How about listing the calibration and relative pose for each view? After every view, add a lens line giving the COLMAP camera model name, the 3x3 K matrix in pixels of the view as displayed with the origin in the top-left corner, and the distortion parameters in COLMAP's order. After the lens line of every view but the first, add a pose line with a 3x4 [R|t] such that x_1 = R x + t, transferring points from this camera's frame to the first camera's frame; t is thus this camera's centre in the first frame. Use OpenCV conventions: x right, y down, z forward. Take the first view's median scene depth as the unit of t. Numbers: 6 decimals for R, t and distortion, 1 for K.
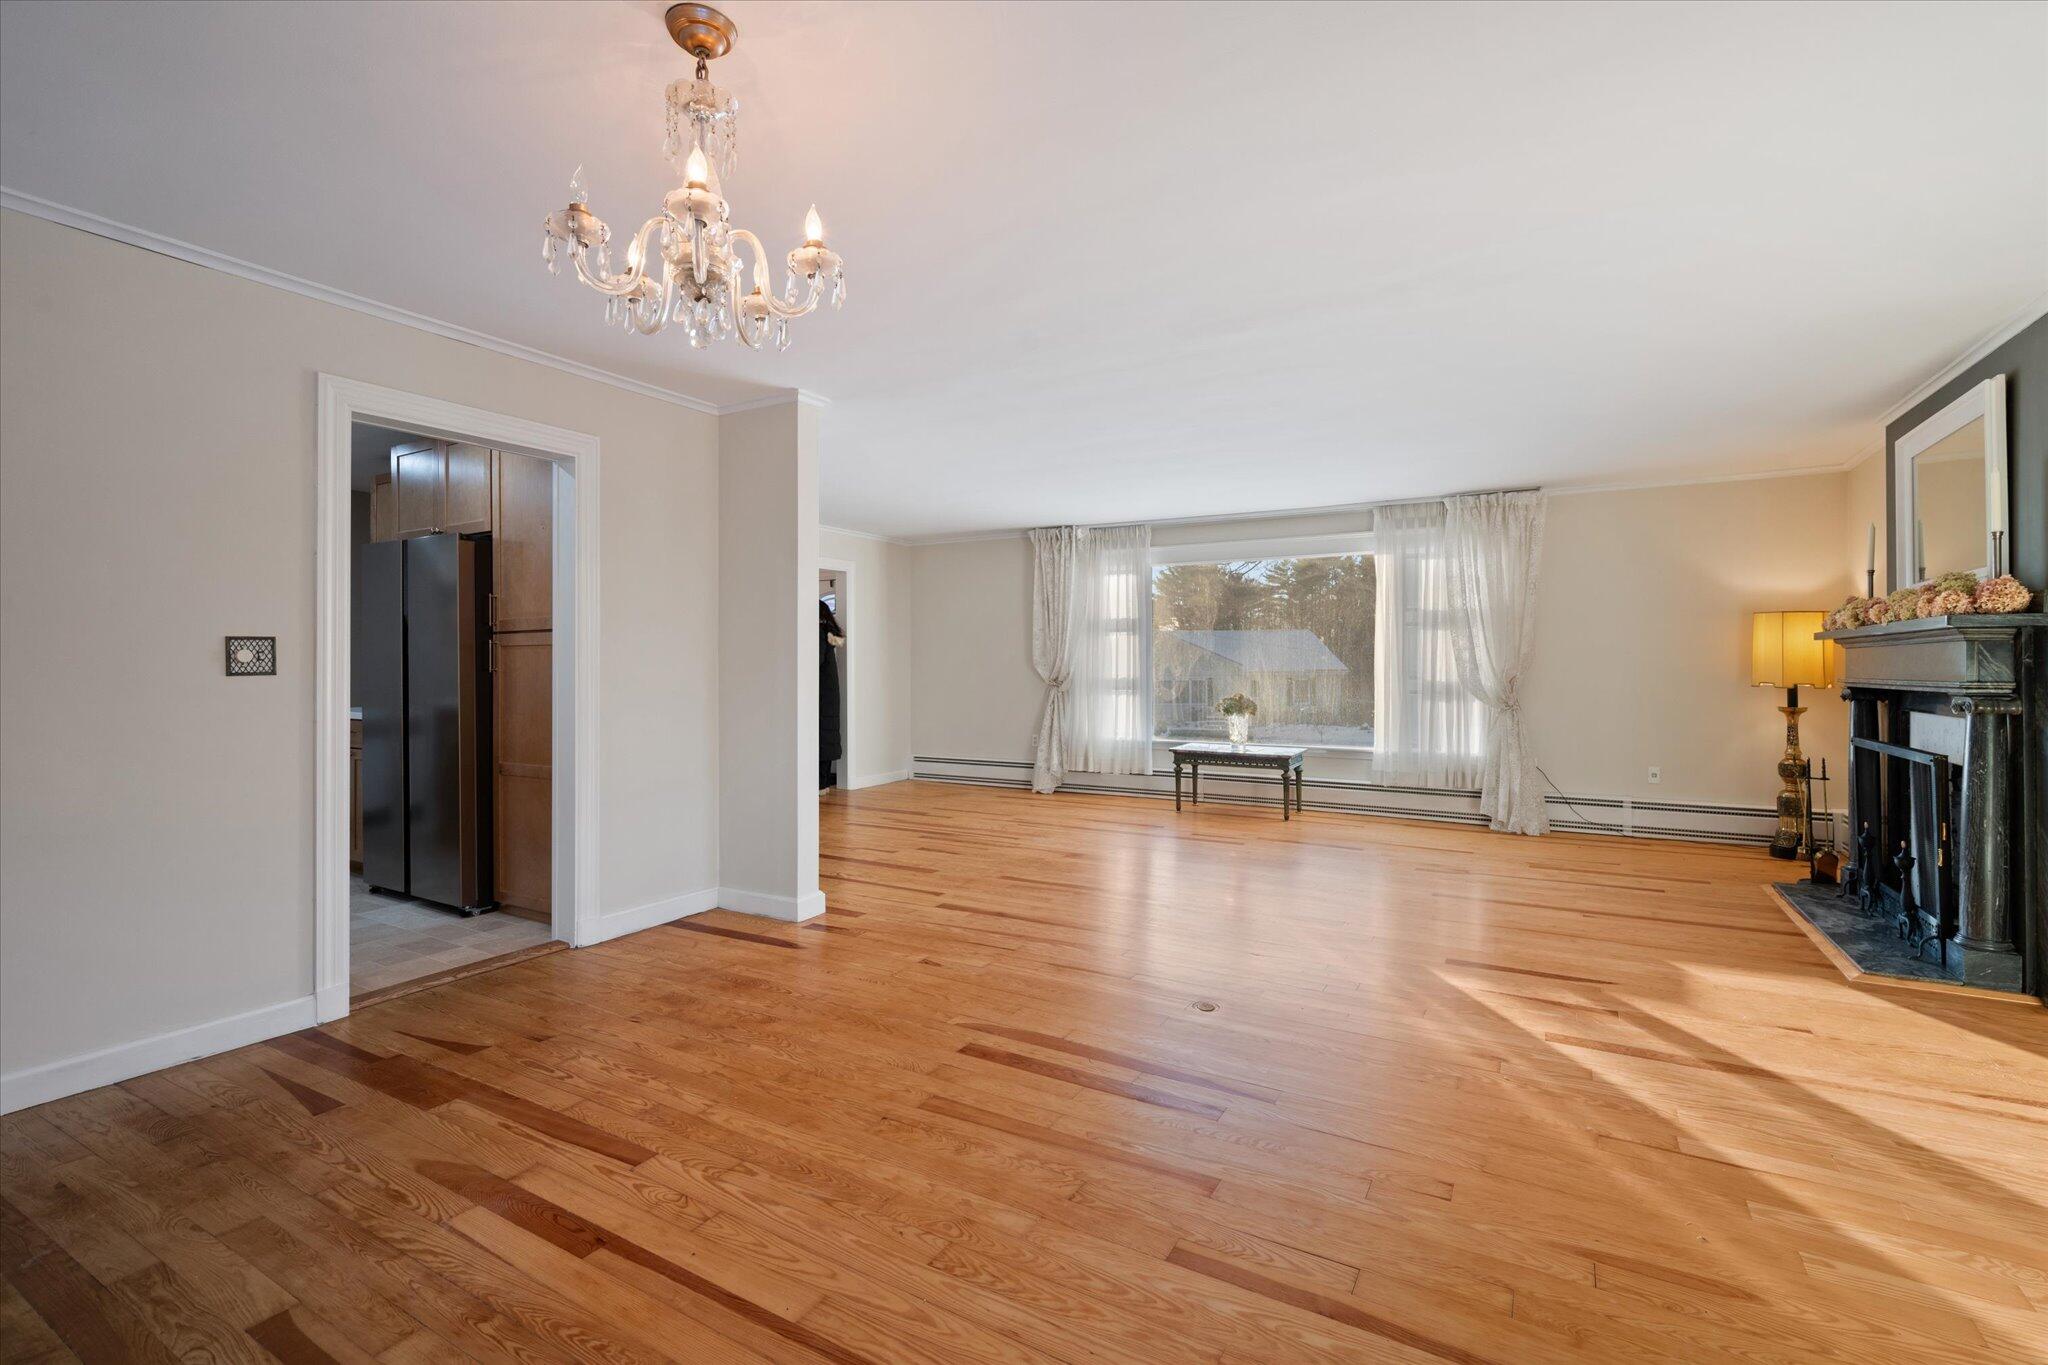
lens RADIAL K [[924.1, 0, 1017.1], [0, 924.1, 670.6], [0, 0, 1]] dist [-0.001410, -0.000128]
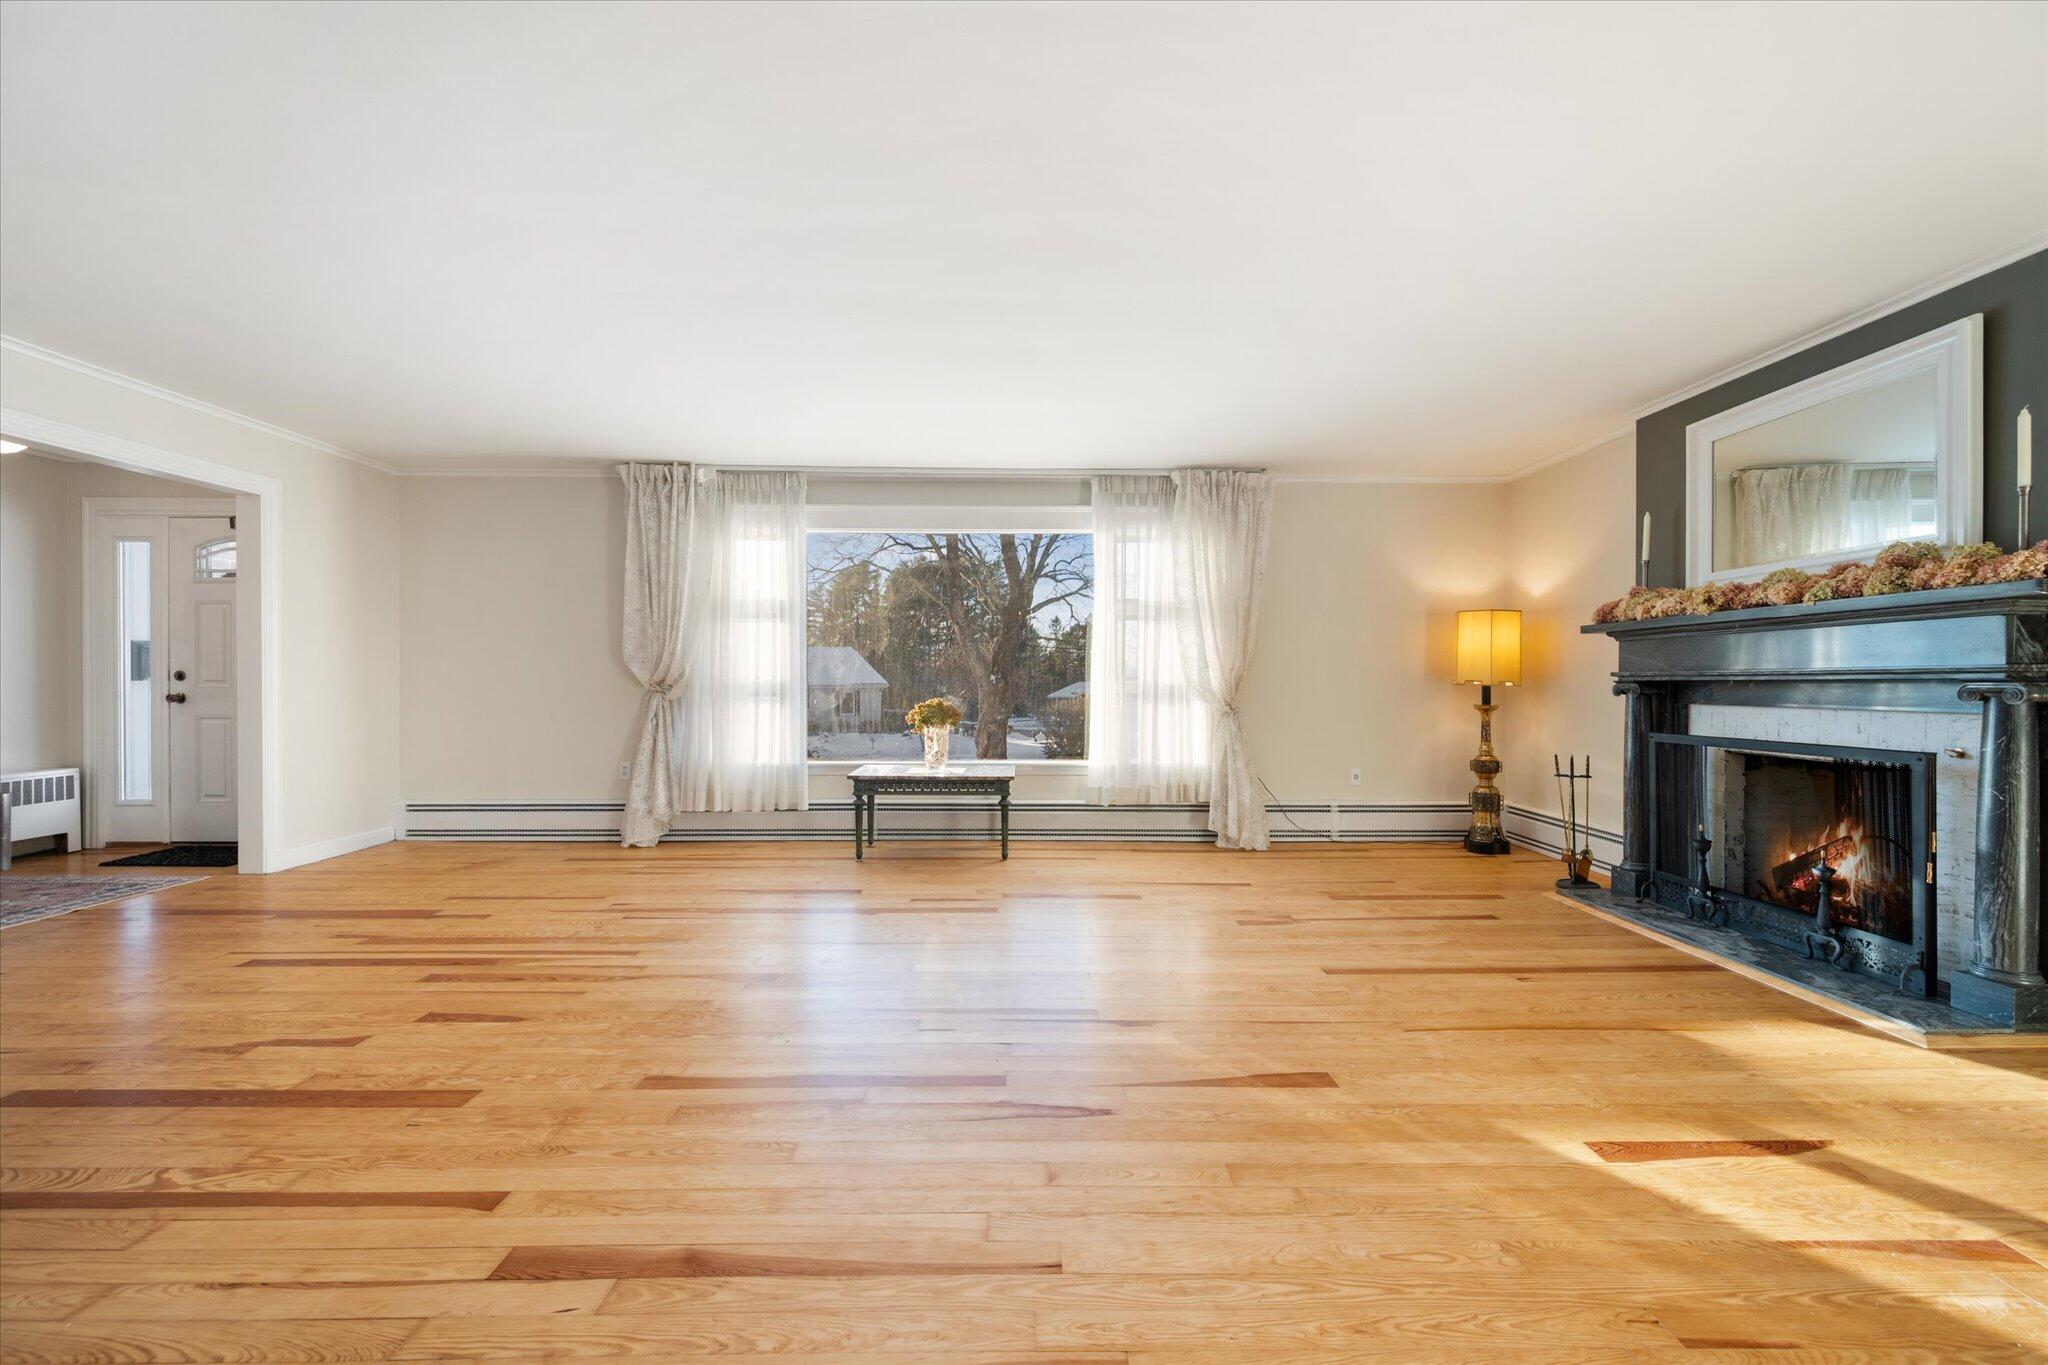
lens RADIAL K [[812.6, 0, 1033.8], [0, 812.6, 682.9], [0, 0, 1]] dist [0.001075, -0.000356]
pose [[0.853269, 0.001013, 0.521470, -0.048048], [0.000640, 0.999995, -0.002989, 0.014736], [-0.521471, 0.002884, 0.853264, 0.406699]]
